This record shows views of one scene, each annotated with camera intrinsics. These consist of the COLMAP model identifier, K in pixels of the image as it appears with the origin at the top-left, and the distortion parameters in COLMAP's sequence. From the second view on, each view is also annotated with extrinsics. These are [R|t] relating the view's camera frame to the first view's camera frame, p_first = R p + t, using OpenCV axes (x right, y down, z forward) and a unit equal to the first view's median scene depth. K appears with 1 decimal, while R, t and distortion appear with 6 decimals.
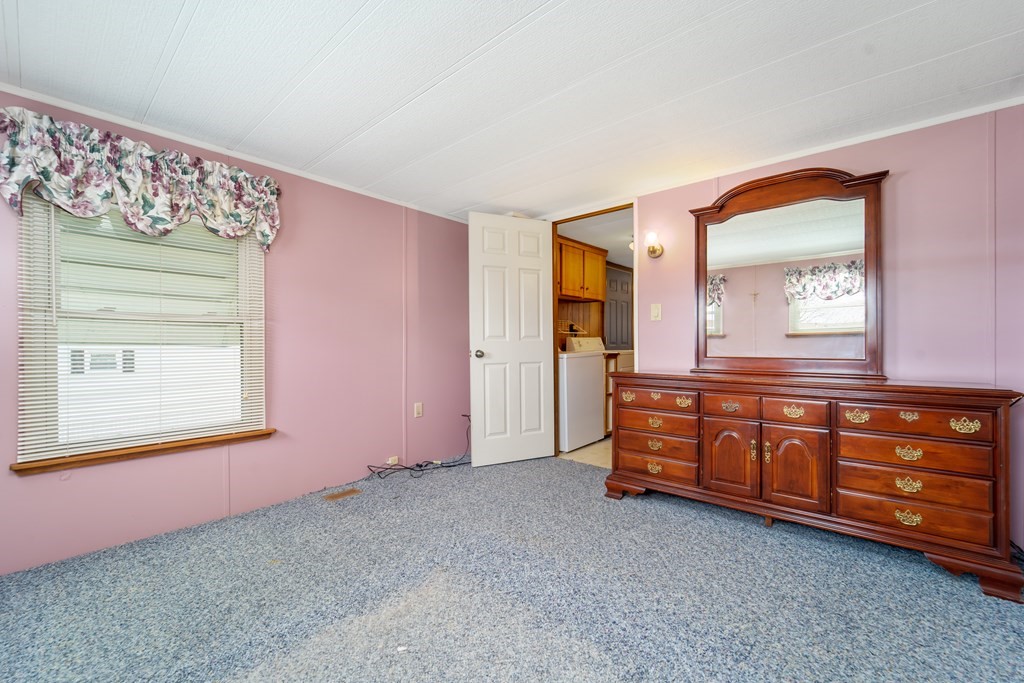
lens RADIAL K [[414.7, 0, 509.6], [0, 414.7, 341.6], [0, 0, 1]] dist [0.010689, -0.000342]
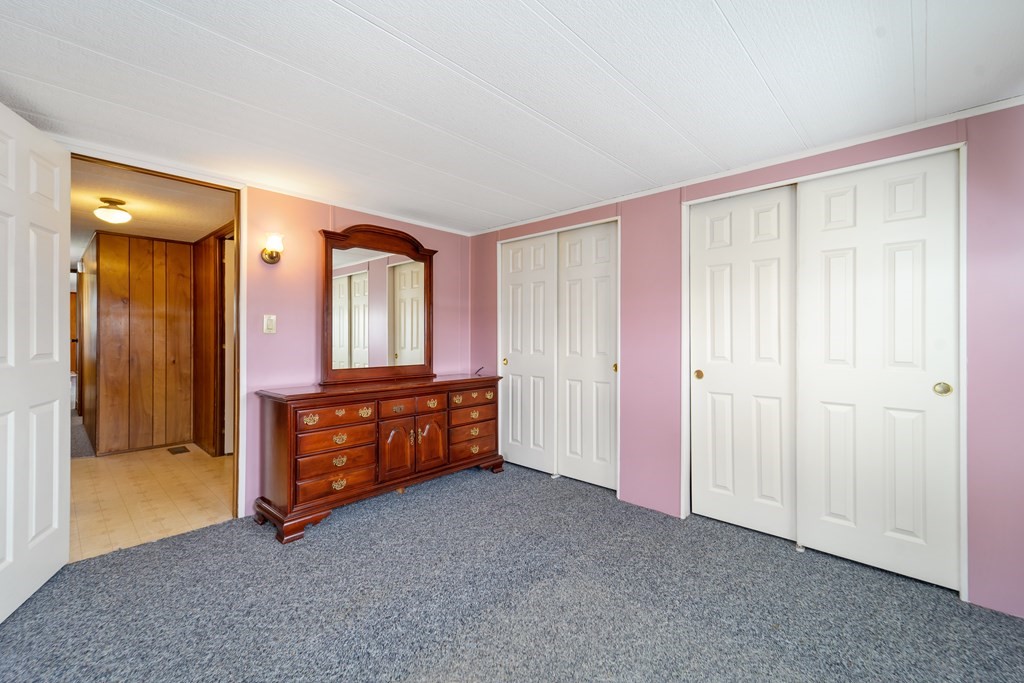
lens RADIAL K [[414.7, 0, 512.7], [0, 414.7, 336.6], [0, 0, 1]] dist [0.010689, -0.000342]
pose [[0.062842, 0.004301, 0.998014, -0.676376], [-0.004112, 0.999983, -0.004050, -0.056380], [-0.998015, -0.003849, 0.062858, 0.553481]]
